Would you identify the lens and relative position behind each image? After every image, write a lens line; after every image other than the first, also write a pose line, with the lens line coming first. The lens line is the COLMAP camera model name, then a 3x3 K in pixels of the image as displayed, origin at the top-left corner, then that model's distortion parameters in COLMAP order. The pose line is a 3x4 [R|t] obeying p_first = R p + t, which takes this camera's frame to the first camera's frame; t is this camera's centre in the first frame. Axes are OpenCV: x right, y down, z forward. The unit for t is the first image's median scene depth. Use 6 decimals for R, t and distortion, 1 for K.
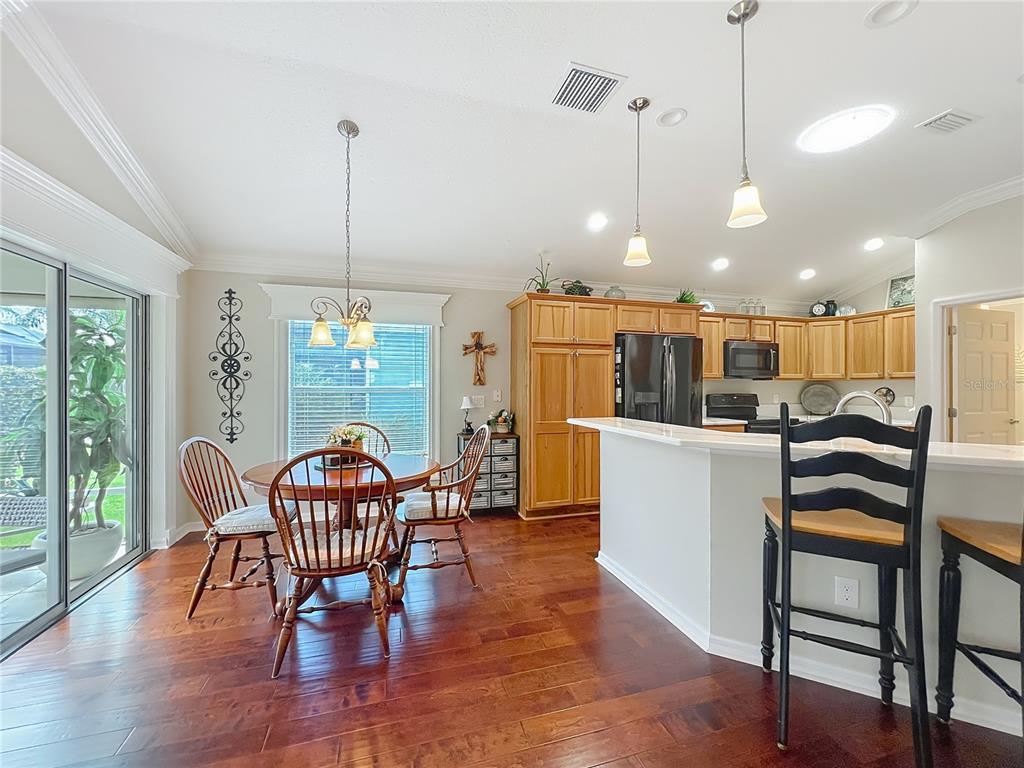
lens RADIAL K [[421.3, 0, 506.0], [0, 421.3, 385.9], [0, 0, 1]] dist [-0.000677, 0.000324]
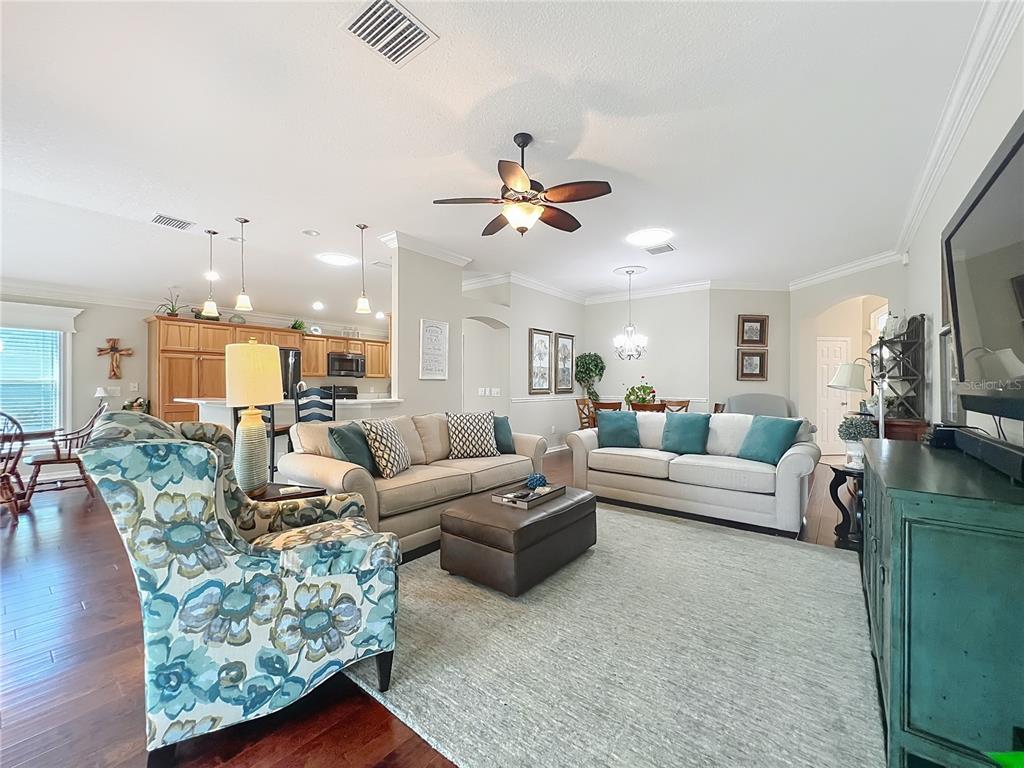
lens RADIAL K [[421.3, 0, 516.0], [0, 421.3, 386.5], [0, 0, 1]] dist [-0.000677, 0.000324]
pose [[0.815069, -0.000396, 0.579364, 0.198805], [-0.002064, 0.999991, 0.003587, 0.014783], [-0.579361, -0.004119, 0.815061, -0.813951]]
